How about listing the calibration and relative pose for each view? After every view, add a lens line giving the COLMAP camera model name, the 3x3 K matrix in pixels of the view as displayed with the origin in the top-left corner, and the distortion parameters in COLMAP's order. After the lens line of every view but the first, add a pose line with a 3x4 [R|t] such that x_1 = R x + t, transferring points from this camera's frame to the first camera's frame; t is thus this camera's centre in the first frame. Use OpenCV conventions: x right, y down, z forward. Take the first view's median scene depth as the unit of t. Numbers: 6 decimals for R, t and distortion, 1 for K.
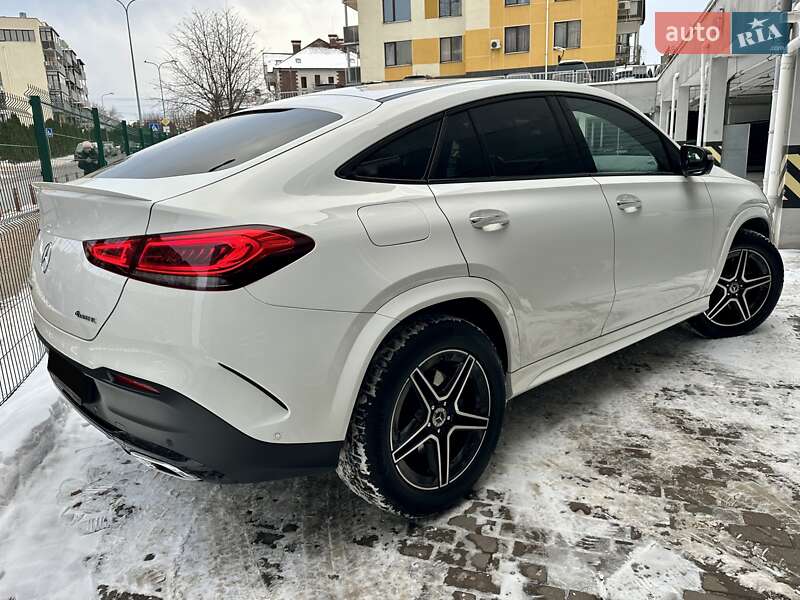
lens RADIAL K [[614.0, 0, 405.5], [0, 614.0, 302.1], [0, 0, 1]] dist [0.048859, -0.056602]
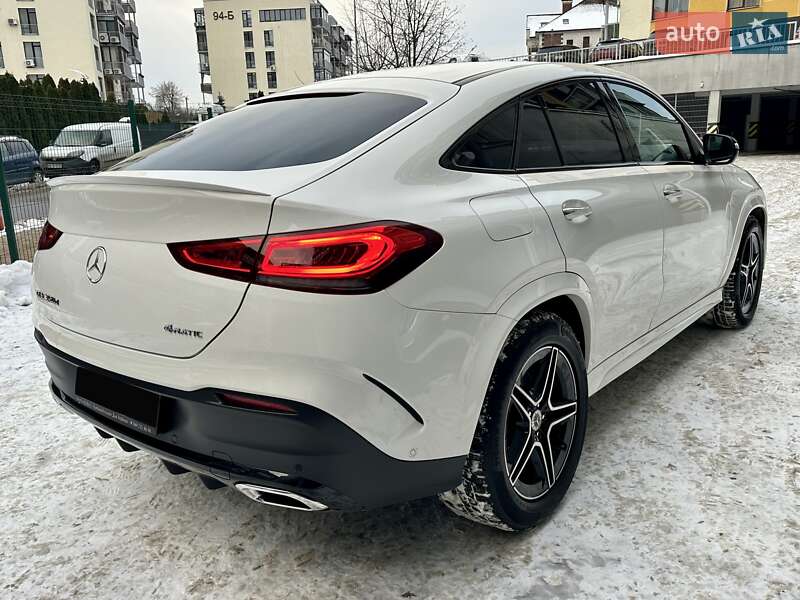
lens RADIAL K [[680.2, 0, 397.0], [0, 680.2, 301.9], [0, 0, 1]] dist [0.053287, -0.065549]
pose [[0.988275, -0.039199, 0.147565, -0.293875], [0.041040, 0.999113, -0.009451, 0.003906], [-0.147063, 0.015396, 0.989007, 0.007205]]
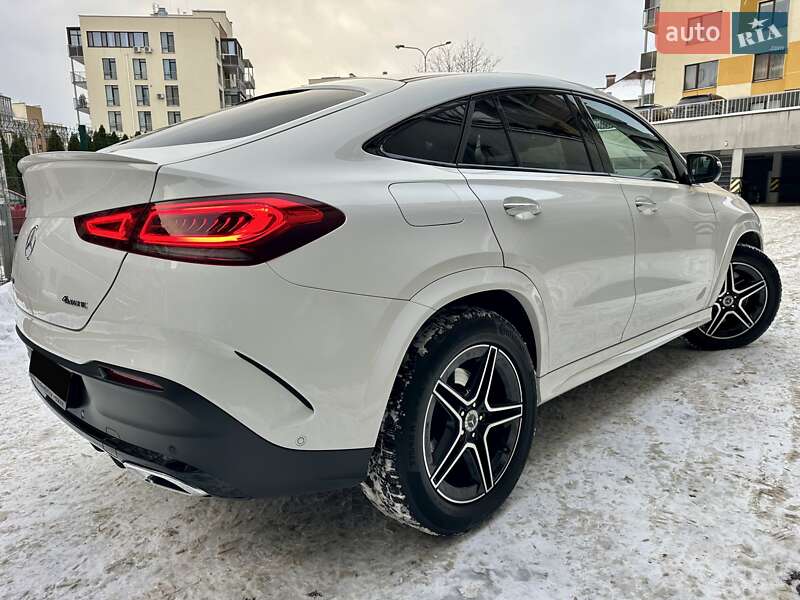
lens RADIAL K [[573.9, 0, 400.0], [0, 573.9, 300.0], [0, 0, 1]] dist [0.007467, -0.004378]
pose [[0.999099, 0.002489, 0.042367, -0.083296], [0.000101, 0.998137, -0.061018, 0.056517], [-0.042440, 0.060967, 0.997237, 0.156213]]
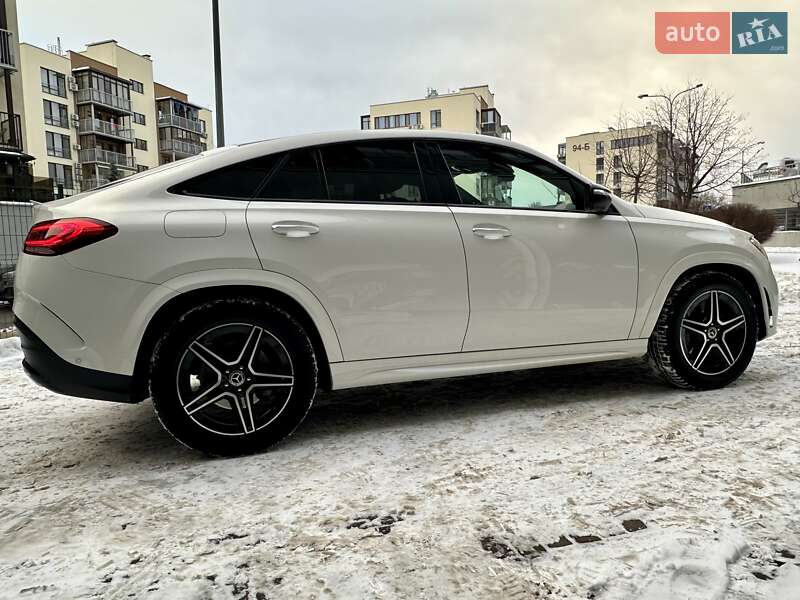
lens RADIAL K [[557.4, 0, 392.4], [0, 557.4, 310.2], [0, 0, 1]] dist [-0.001967, 0.001815]
pose [[0.908208, 0.047468, -0.415819, 0.798730], [-0.101936, 0.988716, -0.109774, 0.134496], [0.405916, 0.142085, 0.902798, 0.079108]]
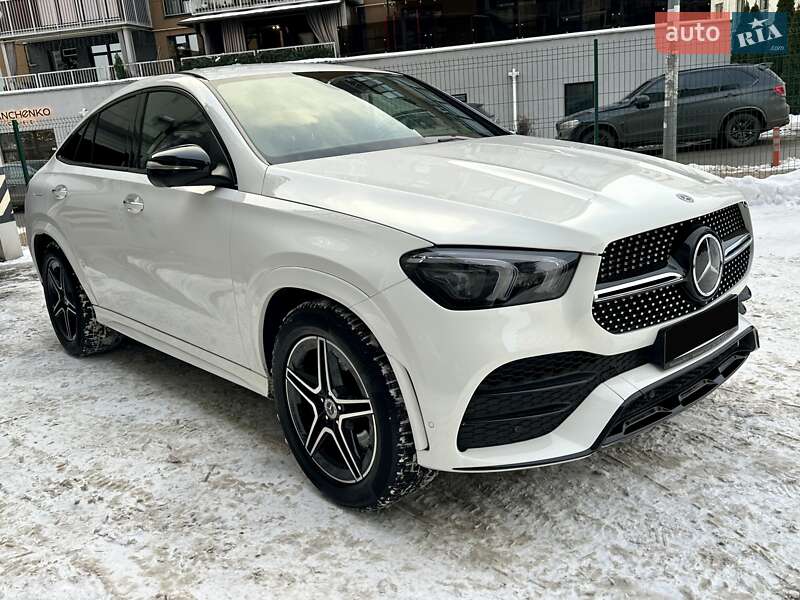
lens RADIAL K [[680.2, 0, 397.0], [0, 680.2, 301.9], [0, 0, 1]] dist [0.053287, -0.065549]
pose [[0.009689, 0.301962, -0.953271, 1.873000], [-0.157803, 0.941831, 0.296735, -0.518635], [0.987423, 0.147554, 0.056776, 1.777463]]
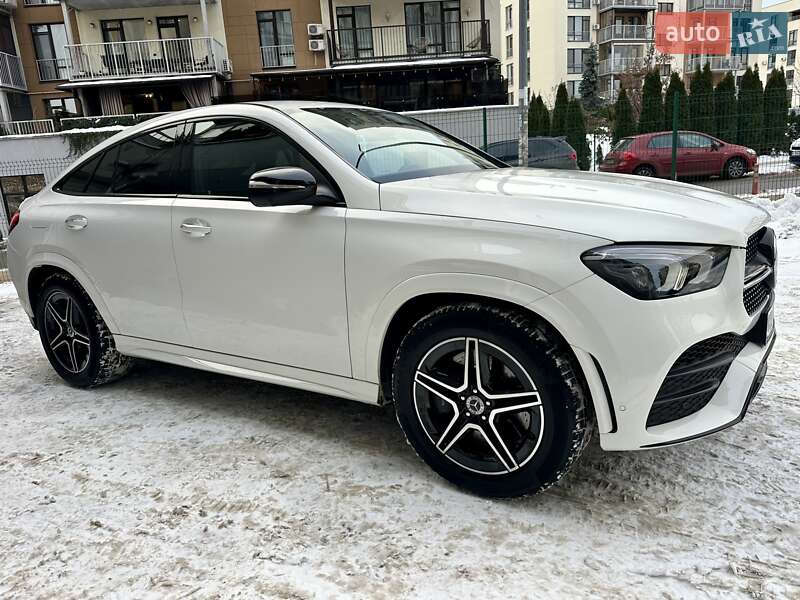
lens RADIAL K [[561.8, 0, 387.8], [0, 561.8, 301.0], [0, 0, 1]] dist [0.036575, -0.038914]
pose [[0.256874, 0.247156, -0.934307, 1.711084], [-0.173295, 0.962857, 0.207063, -0.373075], [0.950781, 0.108722, 0.290164, 1.353169]]
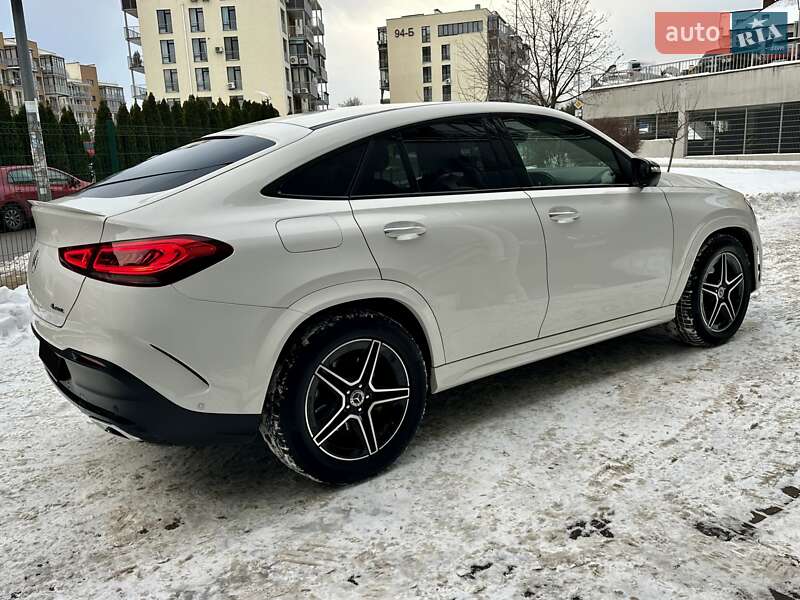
lens RADIAL K [[672.3, 0, 397.0], [0, 672.3, 305.0], [0, 0, 1]] dist [0.127142, -0.197074]
pose [[0.994070, 0.008819, -0.108383, 0.261382], [-0.011124, 0.999724, -0.020673, 0.031683], [0.108171, 0.021756, 0.993894, -0.251708]]
